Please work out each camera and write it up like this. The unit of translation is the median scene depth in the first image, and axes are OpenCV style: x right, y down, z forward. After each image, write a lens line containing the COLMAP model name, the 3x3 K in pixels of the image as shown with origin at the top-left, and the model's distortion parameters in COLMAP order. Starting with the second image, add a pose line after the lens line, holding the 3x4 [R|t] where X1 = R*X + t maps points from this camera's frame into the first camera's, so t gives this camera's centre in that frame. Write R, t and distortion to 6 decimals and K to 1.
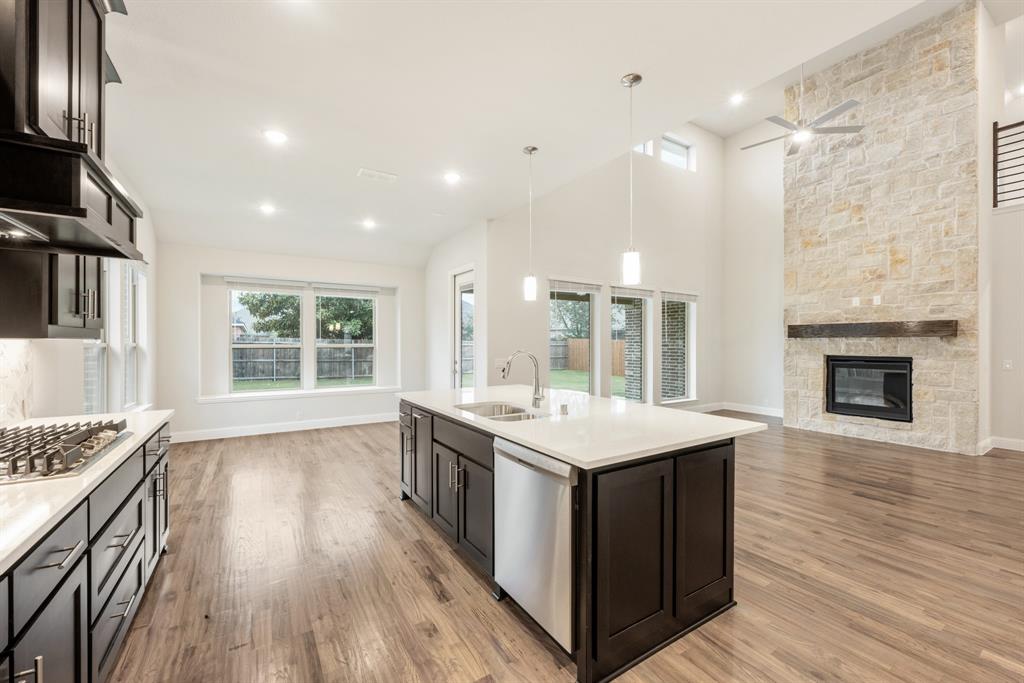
lens RADIAL K [[419.1, 0, 516.1], [0, 419.1, 341.6], [0, 0, 1]] dist [-0.002602, -0.000867]
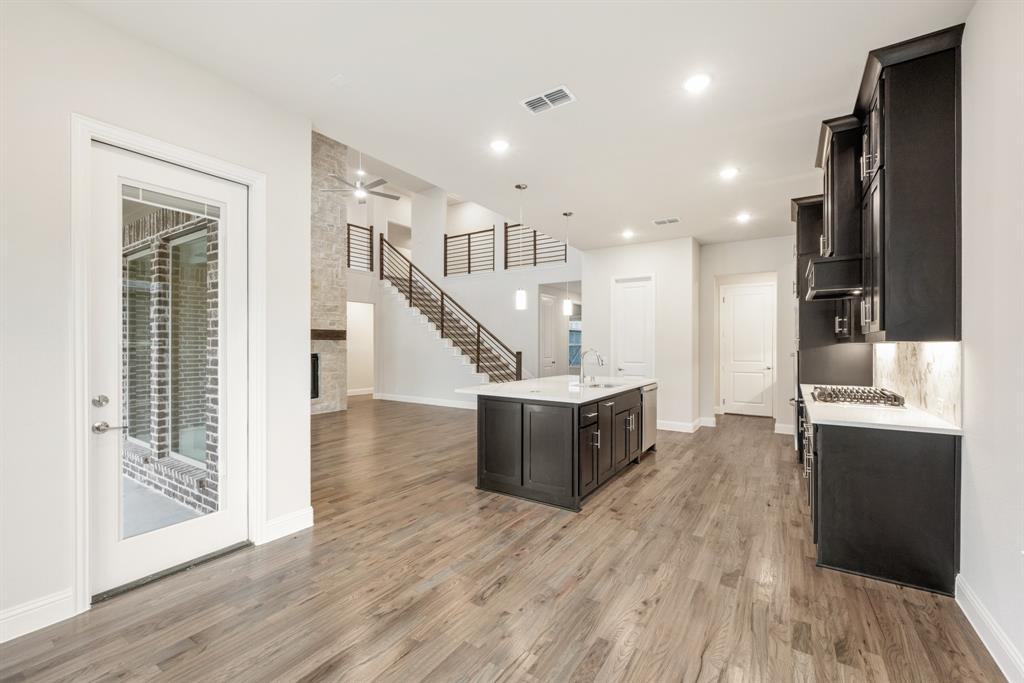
lens RADIAL K [[419.1, 0, 512.9], [0, 419.1, 343.4], [0, 0, 1]] dist [-0.002602, -0.000867]
pose [[-0.414201, -0.001758, 0.910184, -0.961118], [-0.001598, 0.999998, 0.001204, -0.002470], [-0.910184, -0.000956, -0.414203, 1.373512]]
